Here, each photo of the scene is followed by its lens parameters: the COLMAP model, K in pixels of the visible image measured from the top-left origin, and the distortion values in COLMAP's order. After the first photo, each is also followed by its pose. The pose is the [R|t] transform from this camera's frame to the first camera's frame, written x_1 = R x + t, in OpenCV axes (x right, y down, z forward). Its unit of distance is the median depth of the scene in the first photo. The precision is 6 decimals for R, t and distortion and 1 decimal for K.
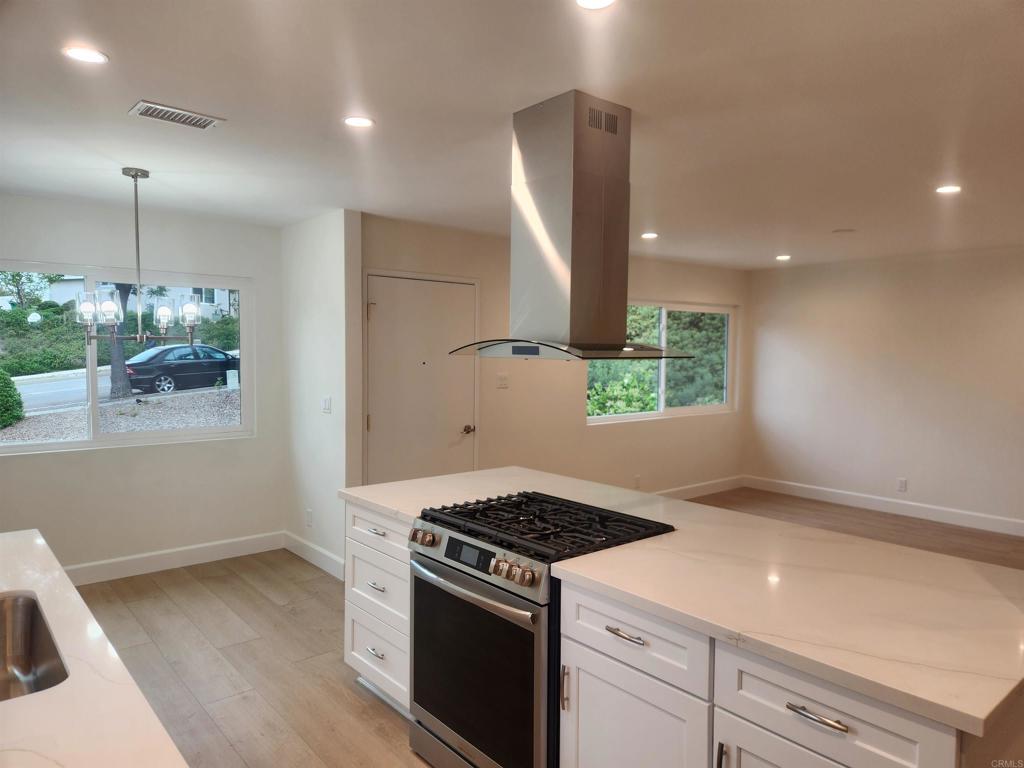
lens RADIAL K [[684.1, 0, 499.7], [0, 684.1, 403.8], [0, 0, 1]] dist [0.070719, -0.065579]
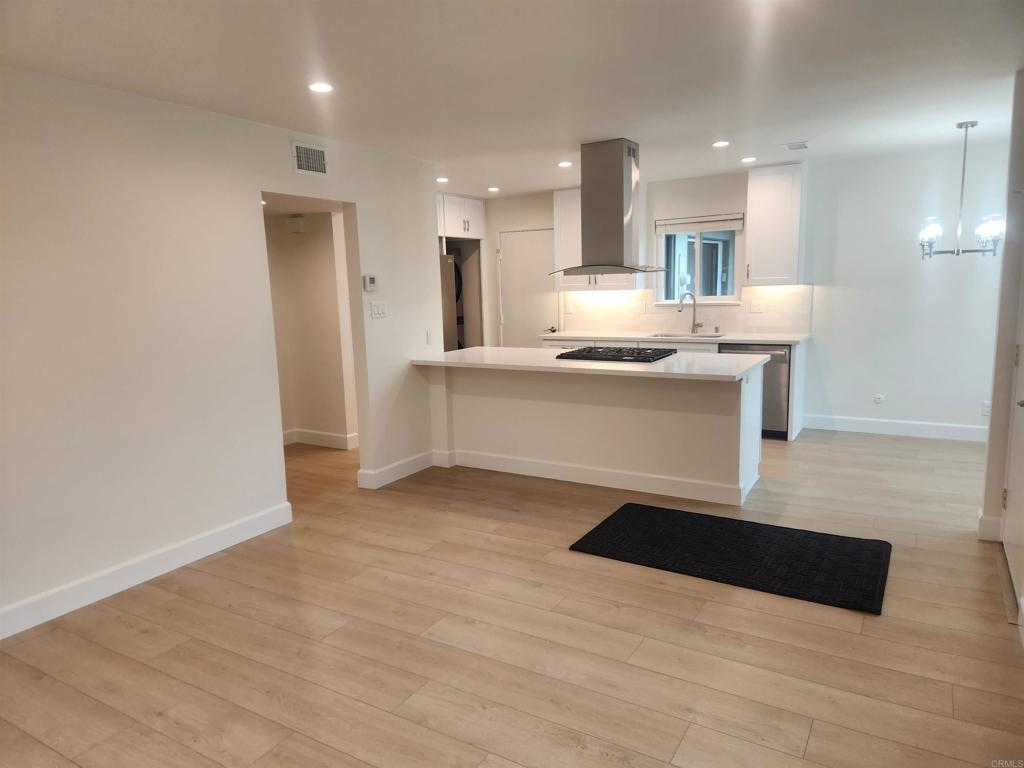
lens RADIAL K [[684.1, 0, 503.6], [0, 684.1, 385.6], [0, 0, 1]] dist [0.070719, -0.065579]
pose [[-0.939849, 0.072893, -0.333721, 1.012707], [-0.004200, 0.974427, 0.224667, -0.187556], [0.341563, 0.212555, -0.915508, 2.631402]]
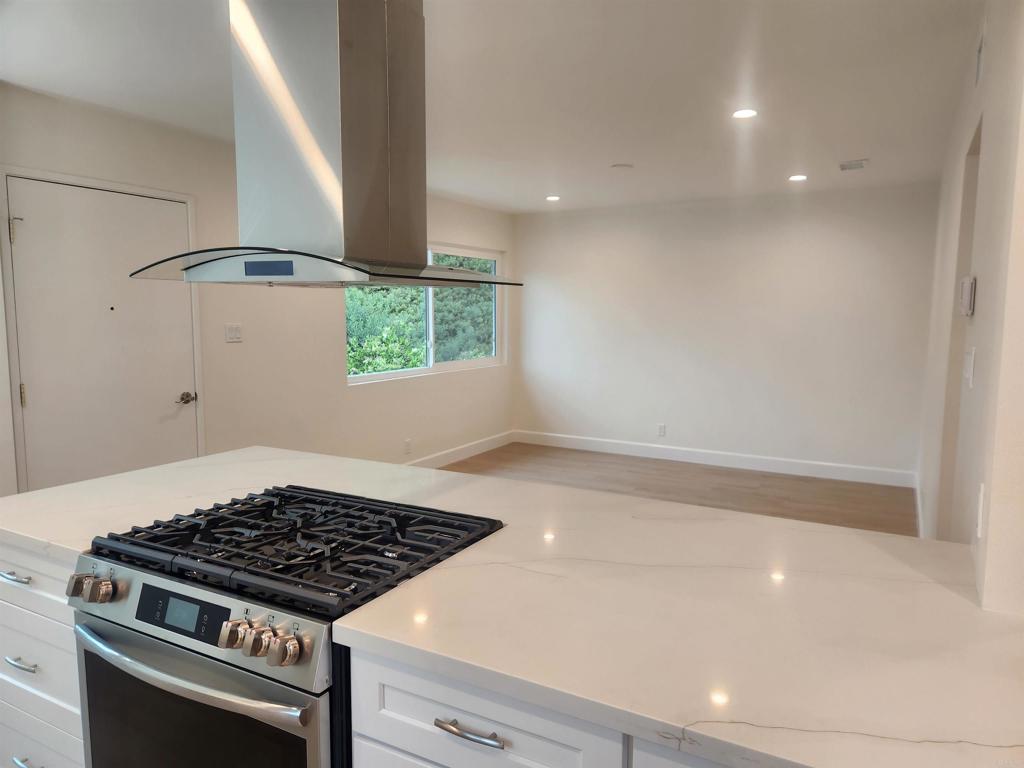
lens RADIAL K [[684.1, 0, 524.4], [0, 684.1, 387.5], [0, 0, 1]] dist [0.070719, -0.065579]
pose [[0.921813, -0.043341, 0.385205, 0.004782], [0.029057, 0.998660, 0.042829, 0.008110], [-0.386545, -0.028288, 0.921837, 0.298903]]
